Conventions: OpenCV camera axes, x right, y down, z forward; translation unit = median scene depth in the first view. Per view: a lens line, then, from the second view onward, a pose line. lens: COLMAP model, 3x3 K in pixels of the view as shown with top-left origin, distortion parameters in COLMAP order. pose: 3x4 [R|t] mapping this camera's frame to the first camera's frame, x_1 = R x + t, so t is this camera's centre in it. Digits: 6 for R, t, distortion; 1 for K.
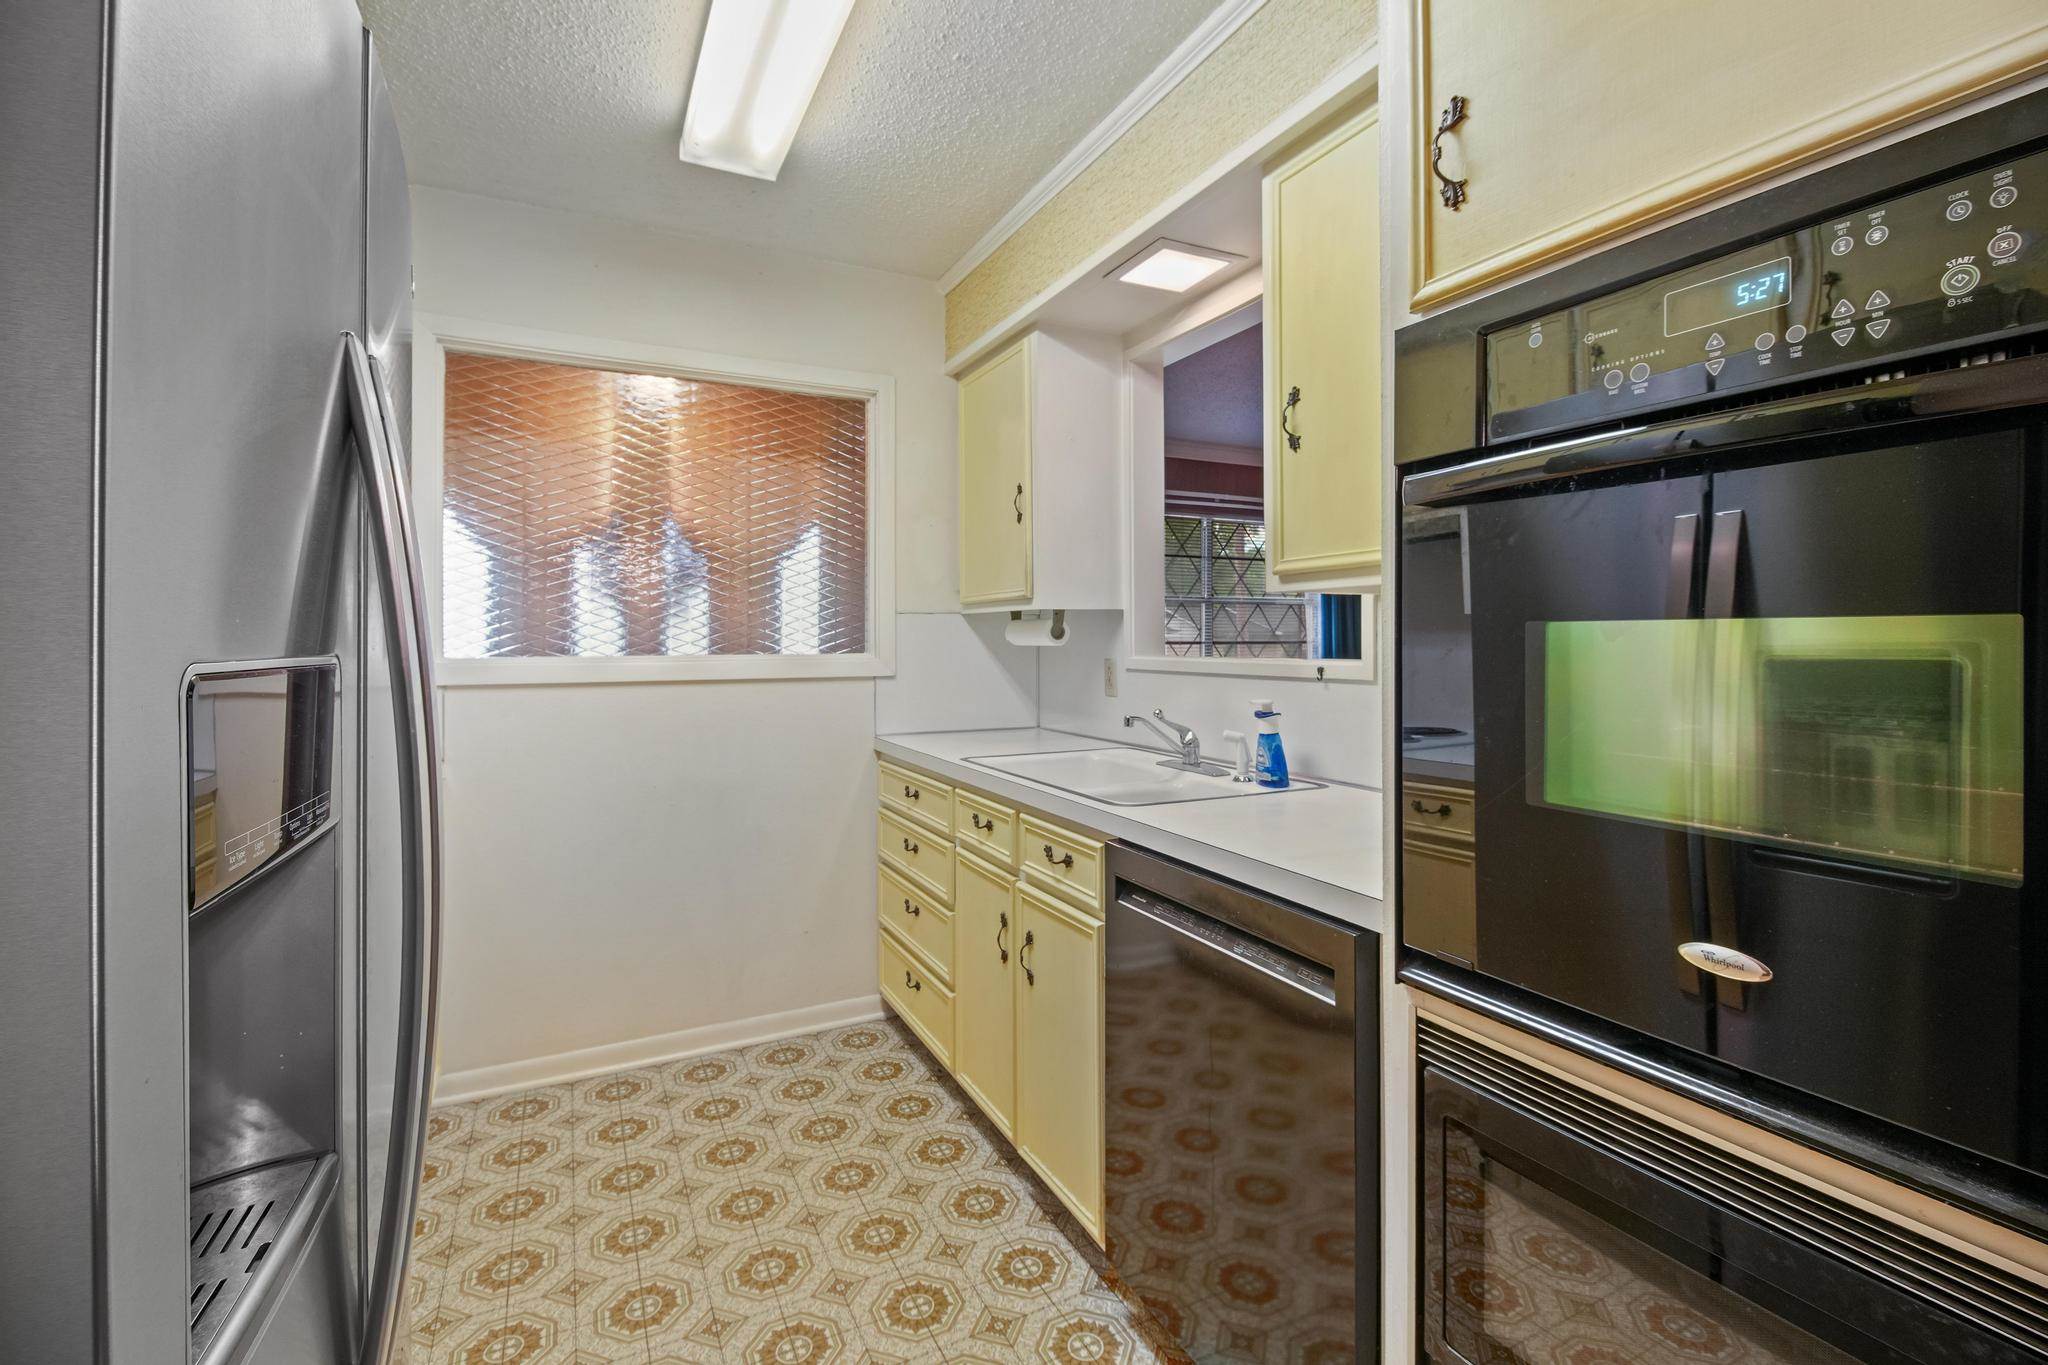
lens RADIAL K [[918.5, 0, 1029.6], [0, 918.5, 647.8], [0, 0, 1]] dist [0.009814, -0.011364]
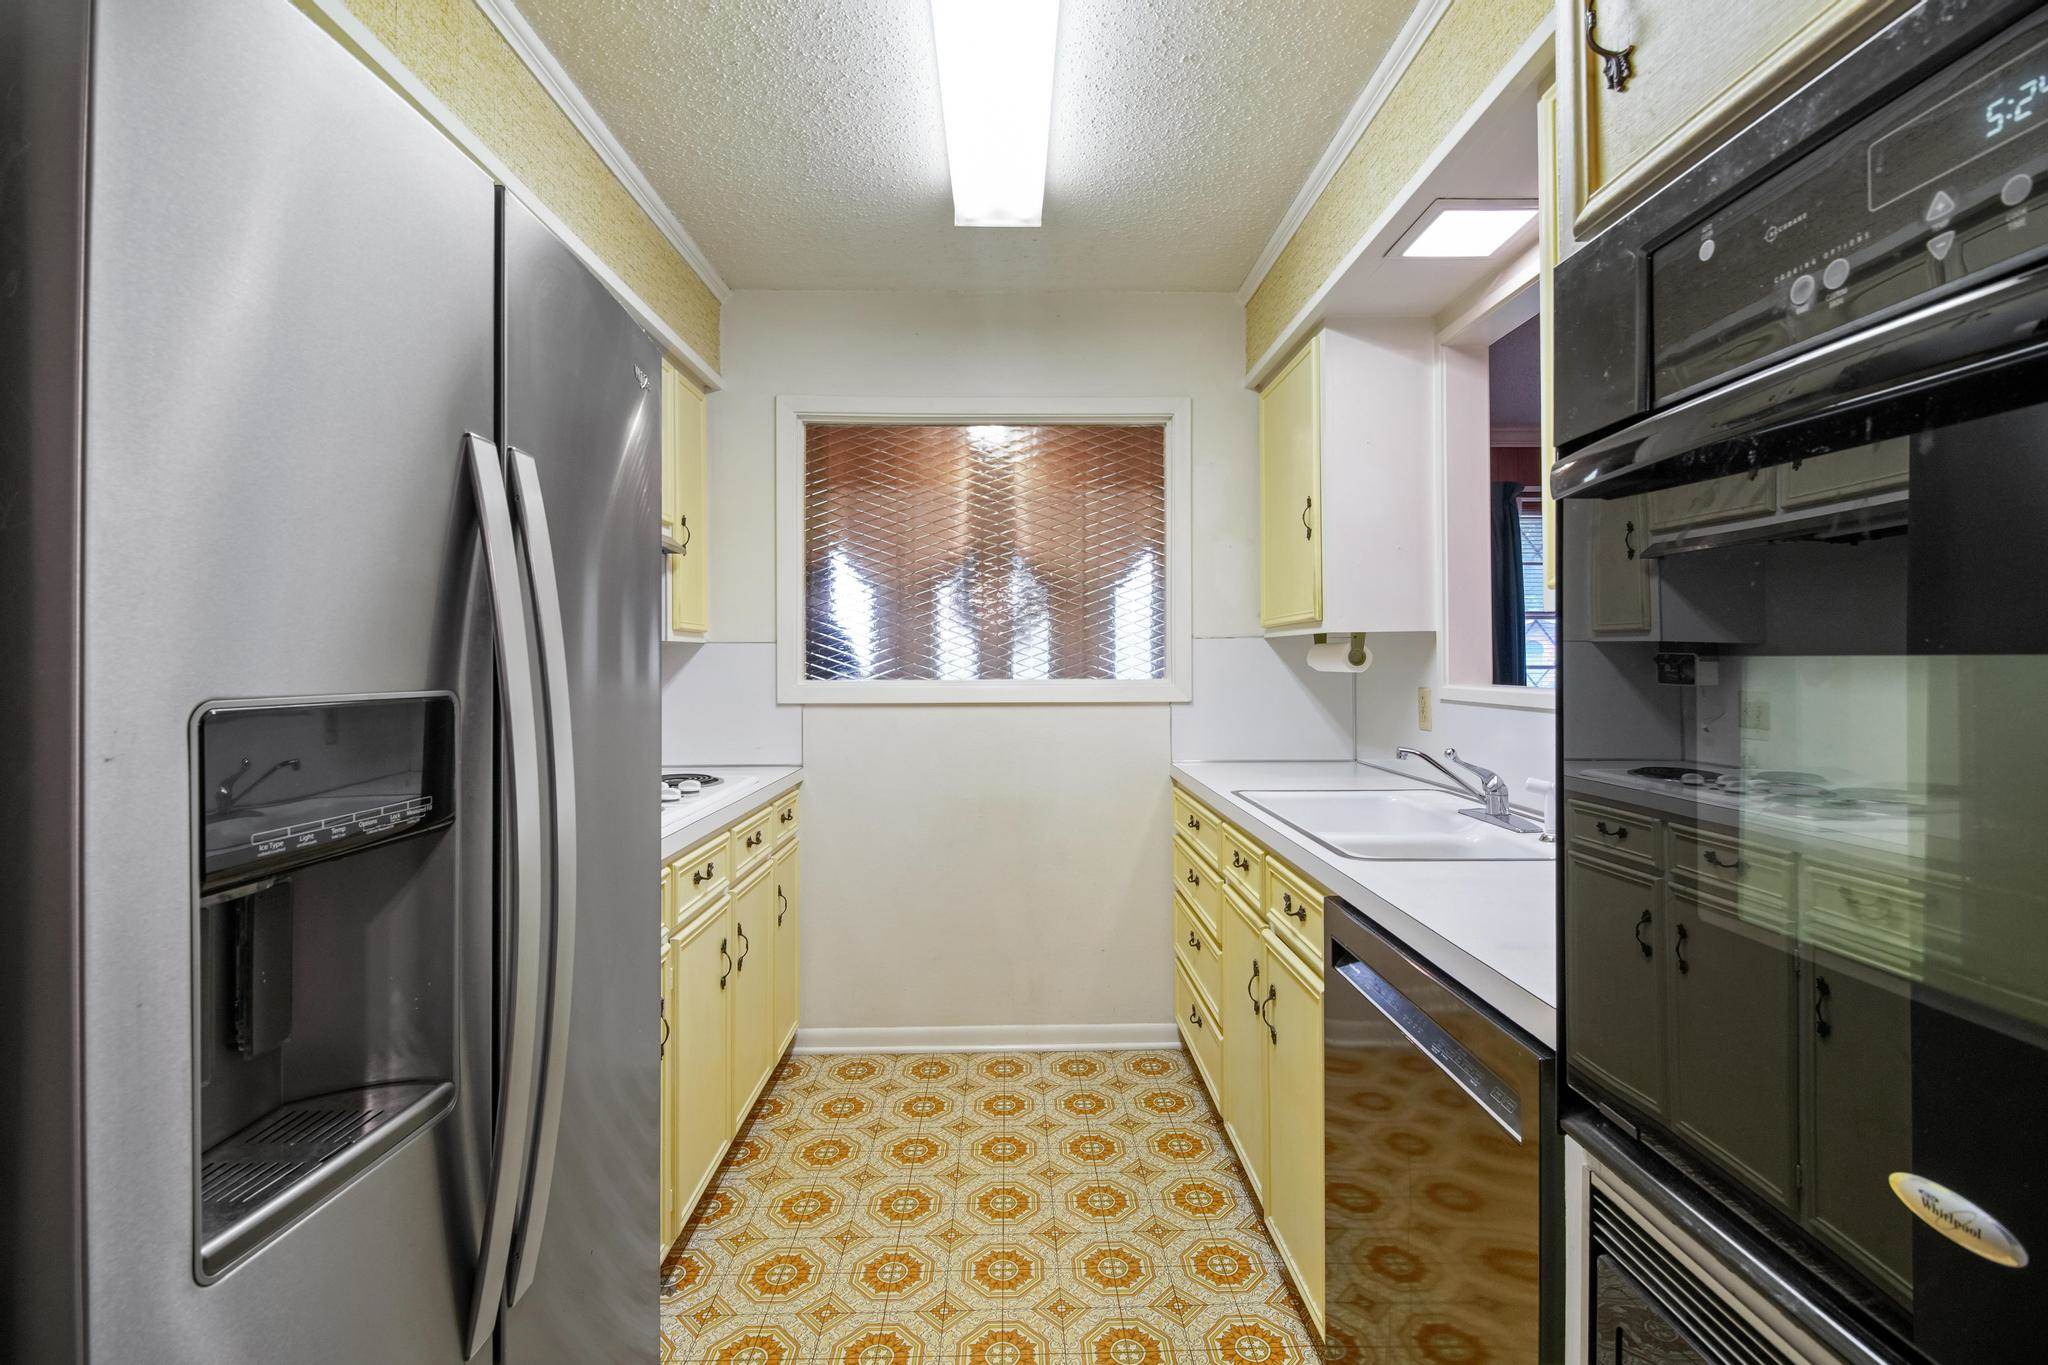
lens RADIAL K [[904.1, 0, 1021.8], [0, 904.1, 668.6], [0, 0, 1]] dist [0.024794, -0.024675]
pose [[0.899052, 0.000530, -0.437842, 0.136884], [-0.000579, 1.000000, 0.000021, -0.006667], [0.437842, 0.000235, 0.899052, 0.057102]]
